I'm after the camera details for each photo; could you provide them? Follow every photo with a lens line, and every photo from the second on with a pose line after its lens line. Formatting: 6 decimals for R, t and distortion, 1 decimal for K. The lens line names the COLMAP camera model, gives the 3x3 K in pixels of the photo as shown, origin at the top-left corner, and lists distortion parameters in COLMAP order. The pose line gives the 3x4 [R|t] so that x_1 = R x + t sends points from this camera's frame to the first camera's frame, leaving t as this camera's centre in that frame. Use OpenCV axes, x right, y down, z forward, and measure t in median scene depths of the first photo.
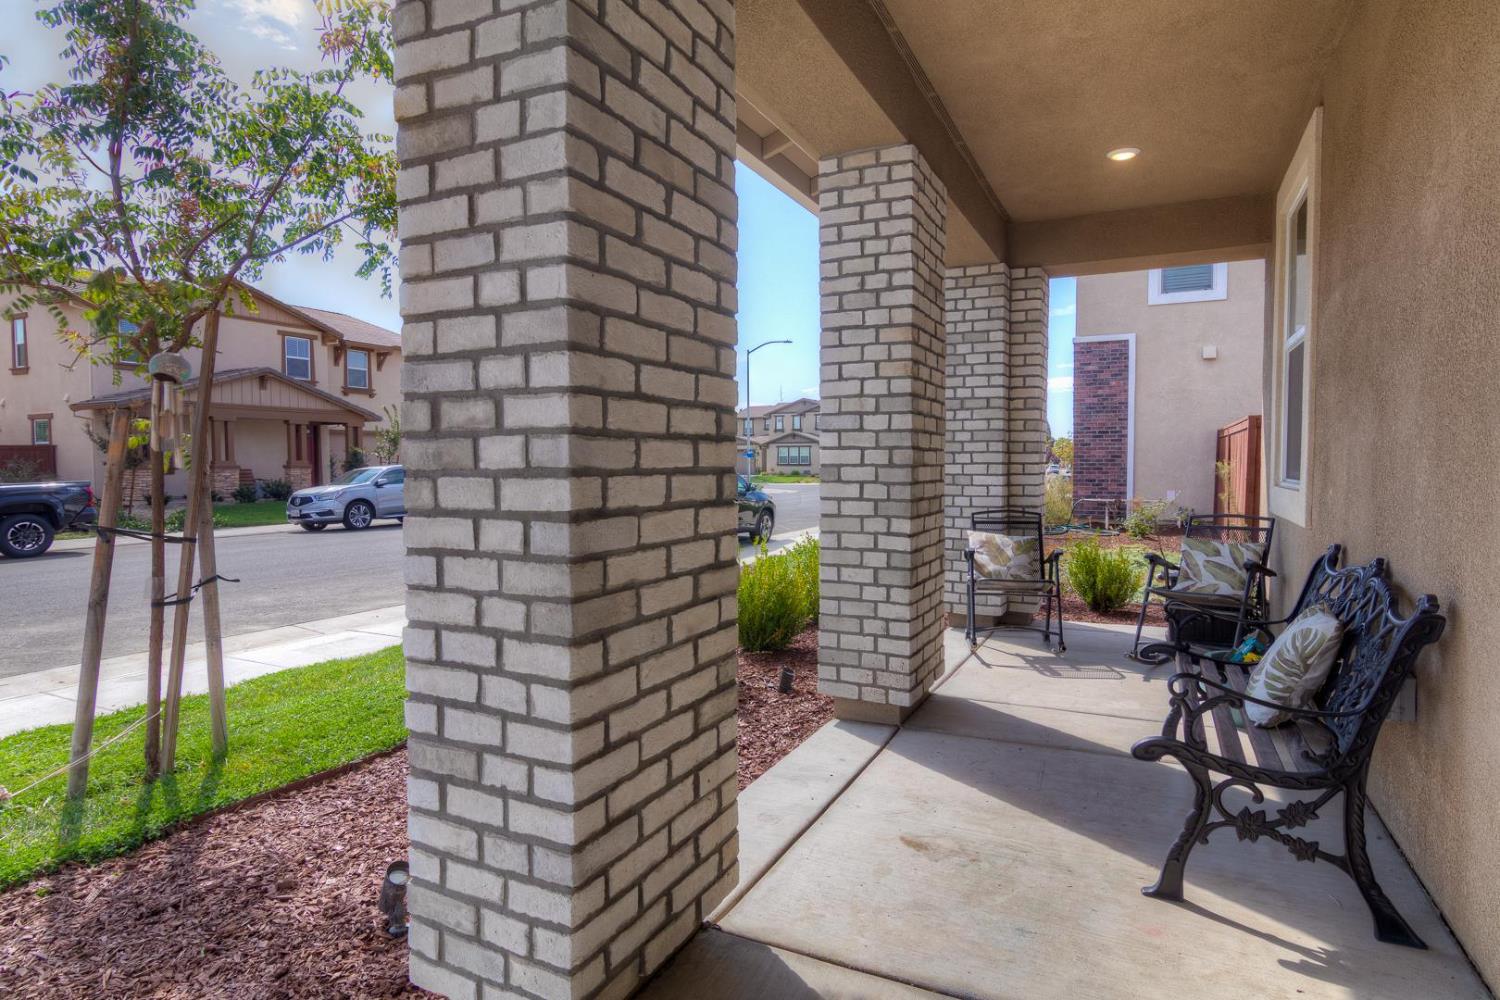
lens RADIAL K [[789.4, 0, 753.2], [0, 789.4, 491.3], [0, 0, 1]] dist [-0.004327, -0.000105]
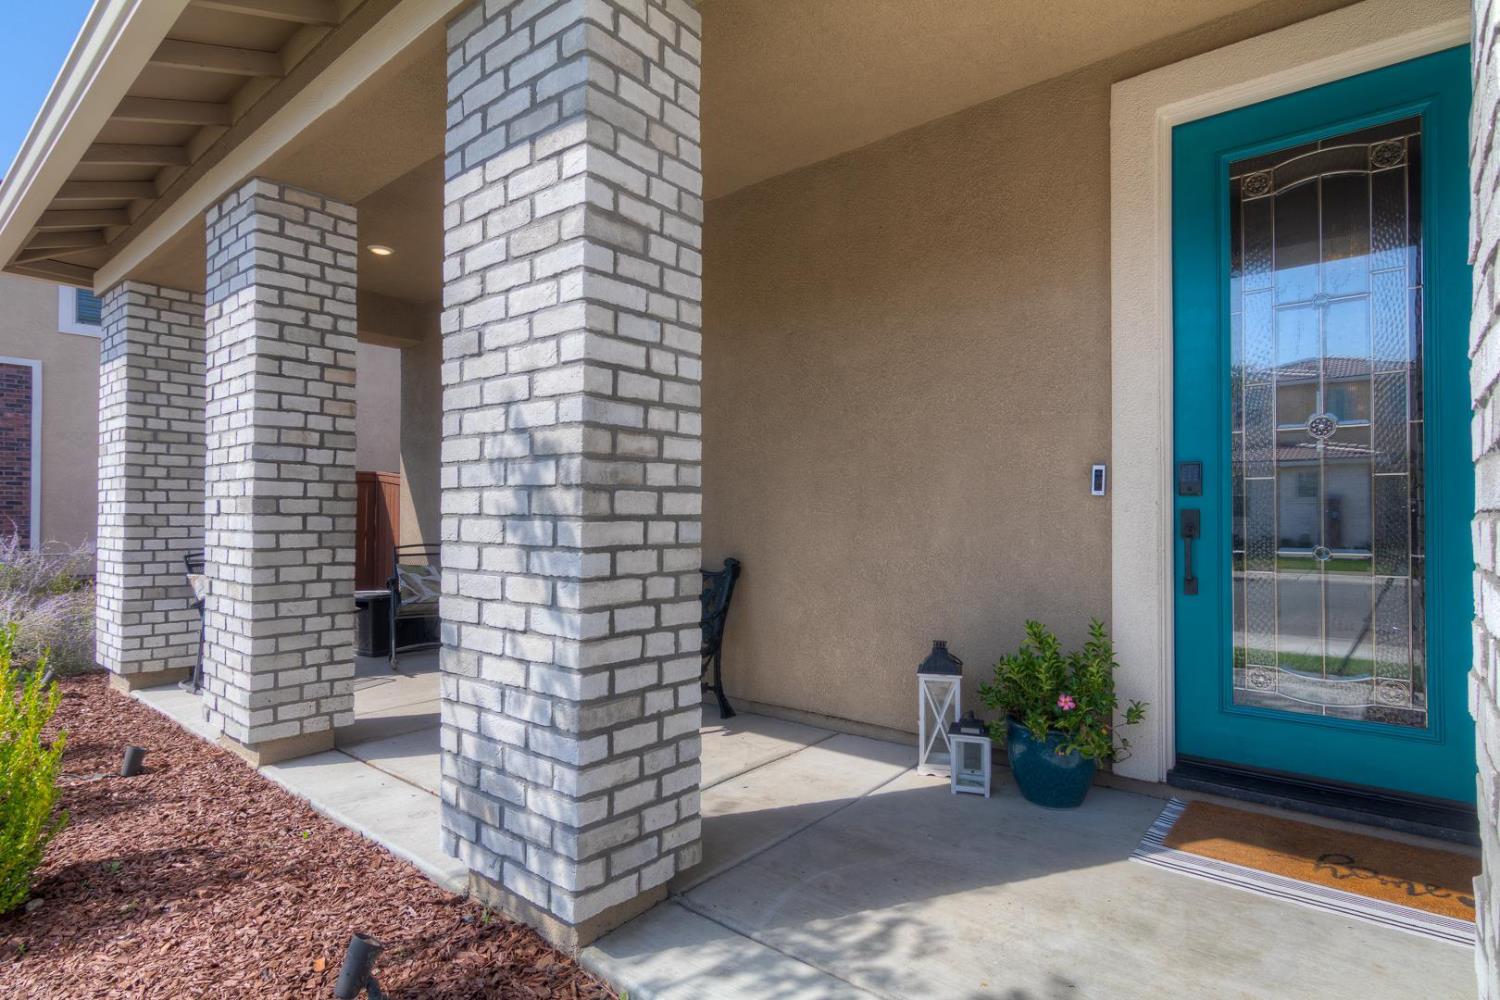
lens RADIAL K [[789.4, 0, 748.5], [0, 789.4, 507.3], [0, 0, 1]] dist [-0.004327, -0.000105]
pose [[0.239901, 0.014209, 0.970693, -0.719010], [0.032563, 0.999212, -0.022675, 0.020832], [-0.970251, 0.037048, 0.239249, 0.214894]]
